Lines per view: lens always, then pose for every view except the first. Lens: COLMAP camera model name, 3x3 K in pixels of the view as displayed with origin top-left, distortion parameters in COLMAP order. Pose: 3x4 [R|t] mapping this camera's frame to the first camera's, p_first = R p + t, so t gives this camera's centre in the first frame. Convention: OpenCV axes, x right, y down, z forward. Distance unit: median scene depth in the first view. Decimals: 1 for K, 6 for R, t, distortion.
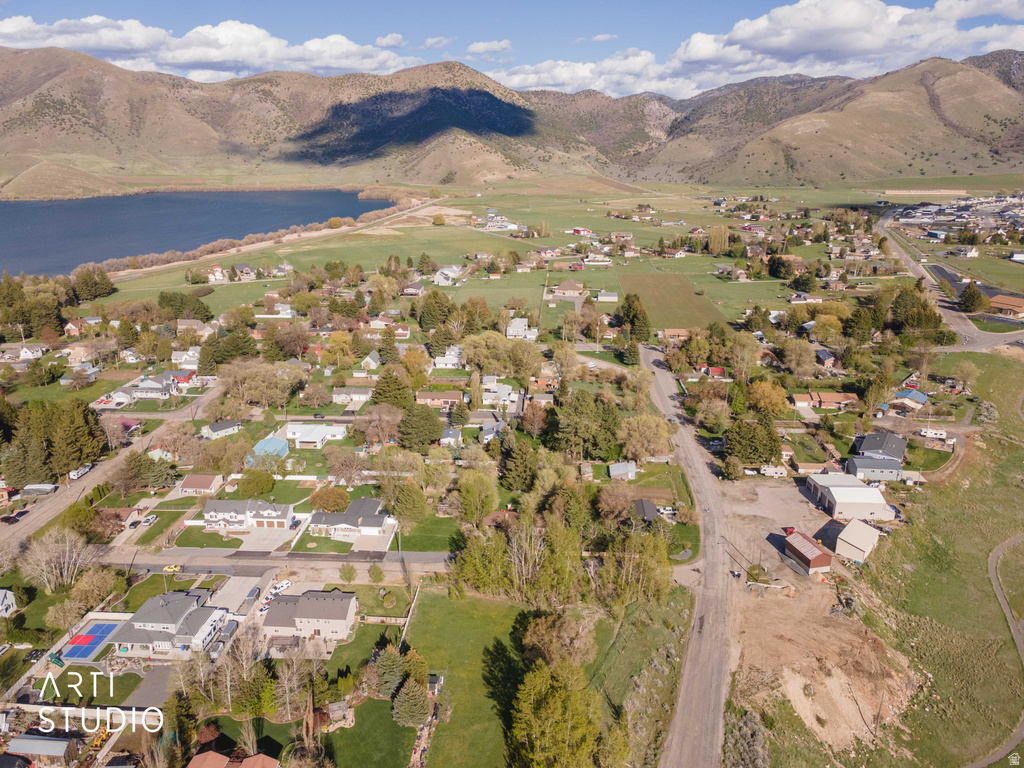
lens RADIAL K [[741.8, 0, 504.2], [0, 741.8, 381.2], [0, 0, 1]] dist [0.035710, 0.025579]
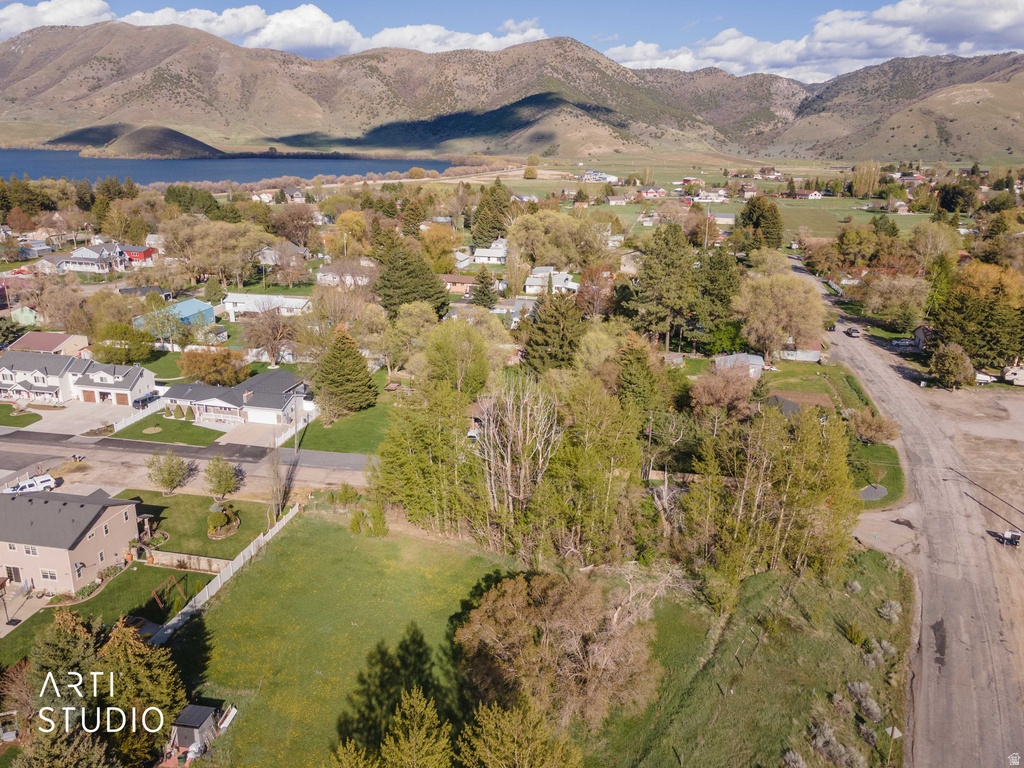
lens RADIAL K [[755.5, 0, 504.8], [0, 755.5, 379.1], [0, 0, 1]] dist [0.027846, 0.044495]
pose [[0.990182, 0.052936, -0.129370, 0.021519], [-0.053224, 0.998582, 0.001238, 0.052105], [0.129252, 0.005659, 0.991596, 0.148546]]
